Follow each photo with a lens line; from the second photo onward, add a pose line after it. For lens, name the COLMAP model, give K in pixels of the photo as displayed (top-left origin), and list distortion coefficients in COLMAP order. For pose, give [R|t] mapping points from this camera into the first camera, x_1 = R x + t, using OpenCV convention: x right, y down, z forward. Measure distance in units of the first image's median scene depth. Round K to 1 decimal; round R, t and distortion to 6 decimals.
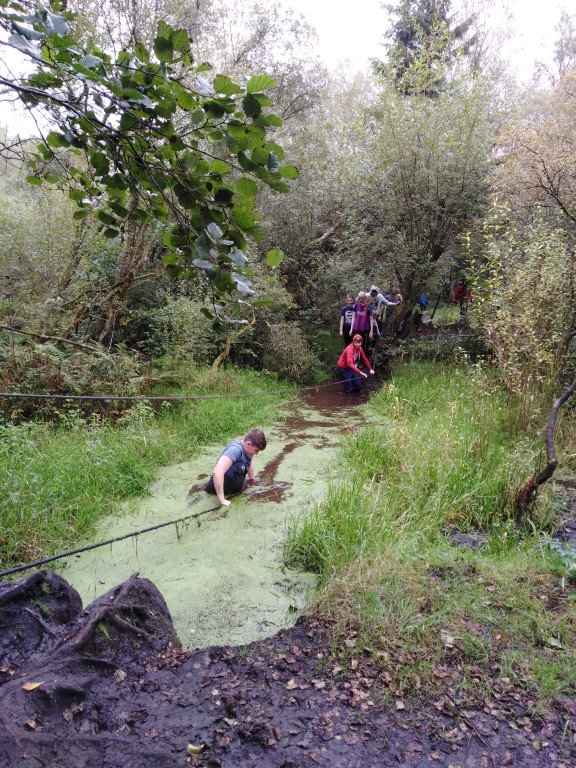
lens RADIAL K [[581.8, 0, 288.0], [0, 581.8, 384.0], [0, 0, 1]] dist [0.025635, 0.002514]
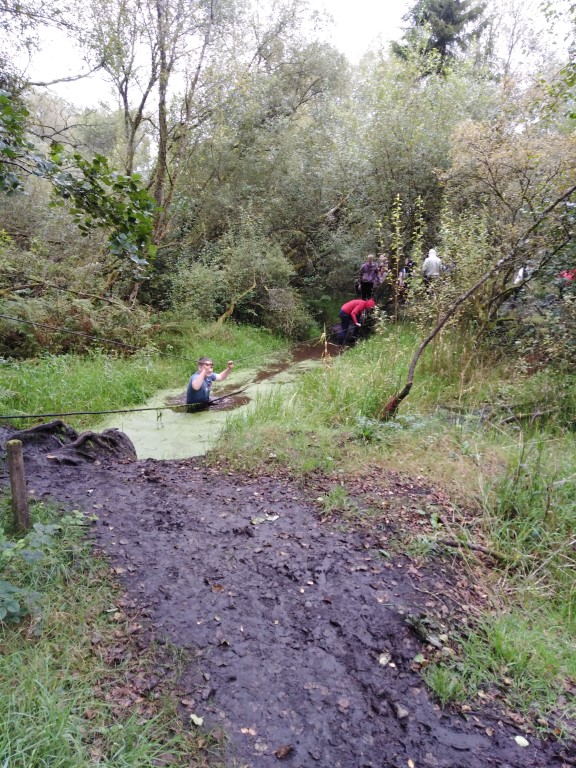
lens RADIAL K [[581.8, 0, 288.0], [0, 581.8, 384.0], [0, 0, 1]] dist [0.025635, 0.002514]
pose [[0.996358, 0.033641, -0.078348, 0.125462], [-0.029423, 0.998086, 0.054389, 0.030178], [0.080027, -0.051886, 0.995441, -0.220754]]
